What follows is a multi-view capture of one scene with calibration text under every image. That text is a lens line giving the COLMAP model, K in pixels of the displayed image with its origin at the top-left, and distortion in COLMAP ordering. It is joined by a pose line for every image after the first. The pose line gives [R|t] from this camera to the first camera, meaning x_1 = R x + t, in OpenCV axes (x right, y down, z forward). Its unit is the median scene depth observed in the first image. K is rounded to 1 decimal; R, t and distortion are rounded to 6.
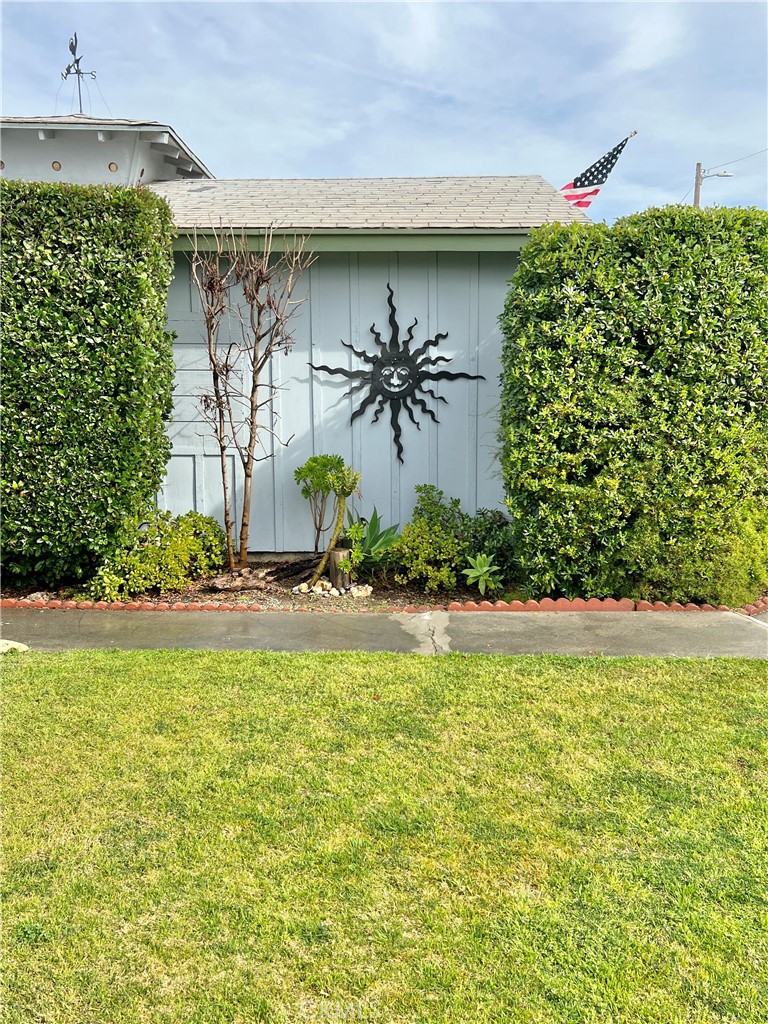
lens RADIAL K [[932.1, 0, 383.1], [0, 932.1, 514.1], [0, 0, 1]] dist [0.079784, -0.132766]
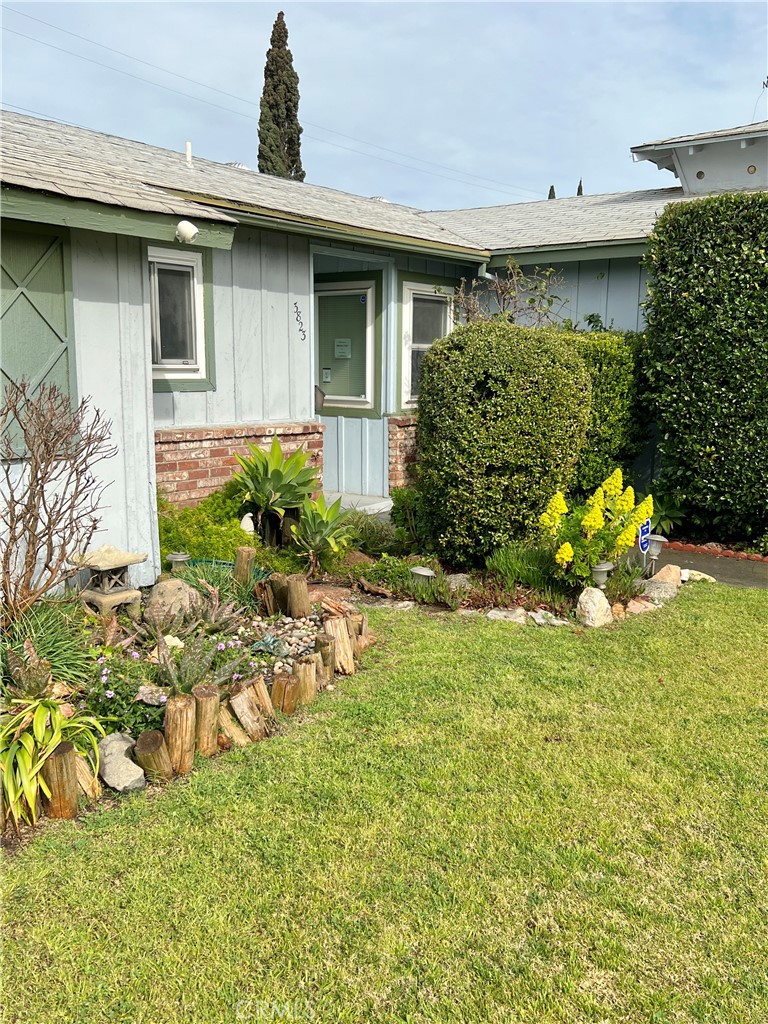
lens RADIAL K [[932.1, 0, 382.7], [0, 932.1, 514.0], [0, 0, 1]] dist [0.079784, -0.132766]
pose [[0.809996, 0.098012, -0.578187, -0.027049], [-0.091272, 0.994990, 0.040802, 0.040770], [0.579289, 0.019723, 0.814883, -0.218204]]
